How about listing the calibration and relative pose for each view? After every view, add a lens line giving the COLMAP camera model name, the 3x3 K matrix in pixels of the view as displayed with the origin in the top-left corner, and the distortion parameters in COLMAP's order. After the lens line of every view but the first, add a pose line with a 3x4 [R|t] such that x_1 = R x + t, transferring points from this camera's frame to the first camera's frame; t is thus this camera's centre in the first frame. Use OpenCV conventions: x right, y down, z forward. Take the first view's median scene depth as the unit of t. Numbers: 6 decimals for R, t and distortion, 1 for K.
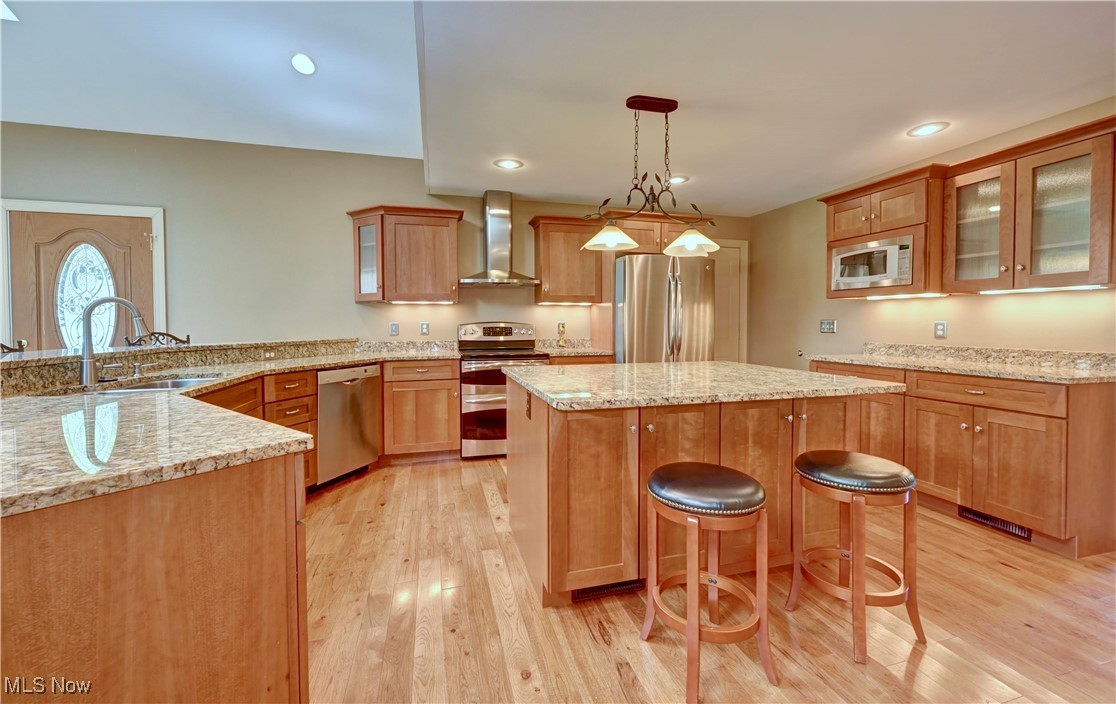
lens RADIAL K [[452.0, 0, 554.8], [0, 452.0, 332.8], [0, 0, 1]] dist [0.000264, -0.000110]
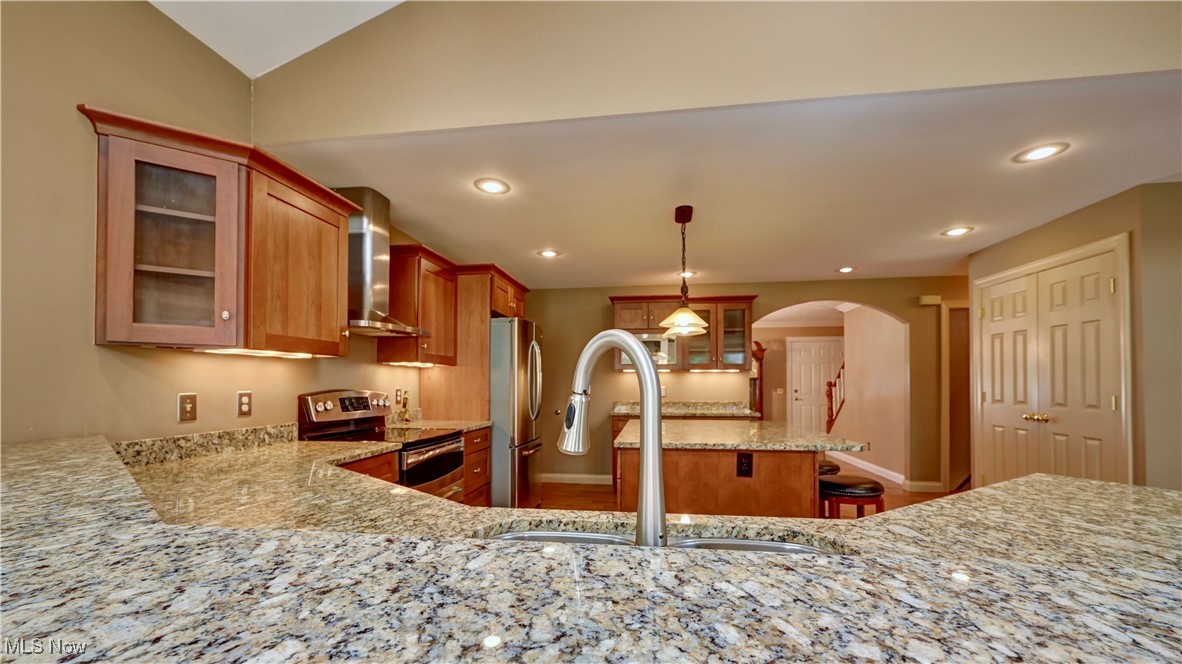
lens RADIAL K [[466.6, 0, 590.5], [0, 466.6, 371.0], [0, 0, 1]] dist [0.000186, 0.004532]
pose [[0.392850, 0.025149, 0.919259, -0.671397], [0.019540, 0.999172, -0.035685, -0.021749], [-0.919395, 0.031982, 0.392033, 0.473027]]
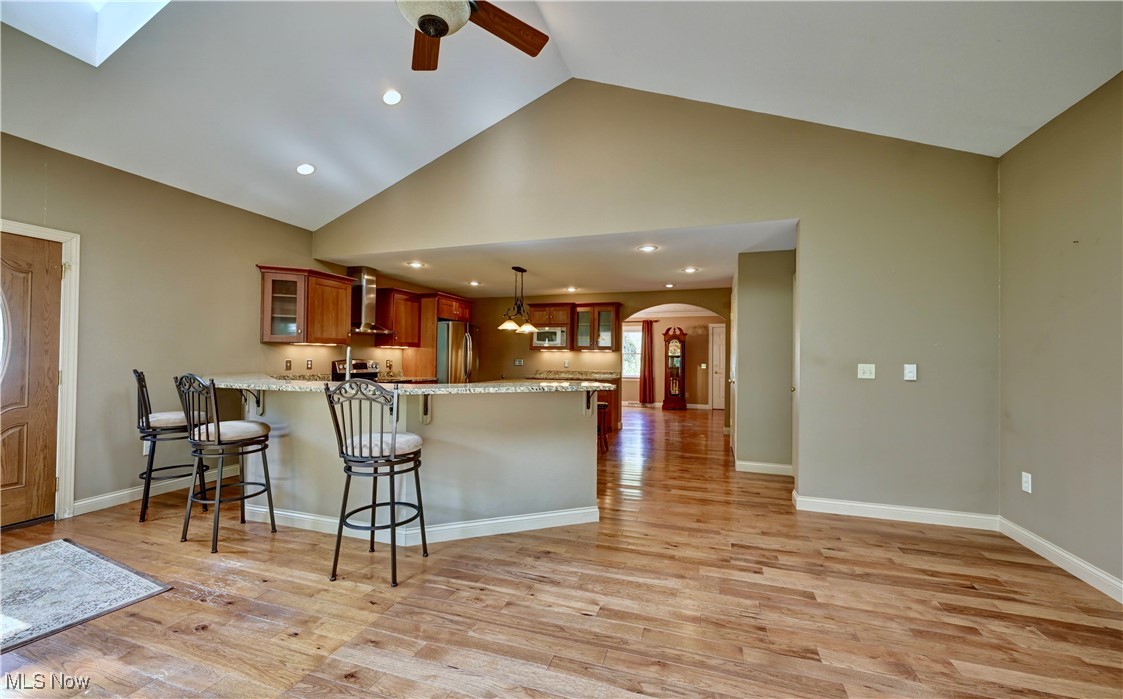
lens RADIAL K [[438.1, 0, 561.5], [0, 438.1, 349.5], [0, 0, 1]] dist [0.000012, 0.000028]
pose [[0.556440, 0.023674, 0.830550, -0.986528], [0.007970, 0.999396, -0.033827, -0.004348], [-0.830849, 0.025442, 0.555915, -0.280025]]
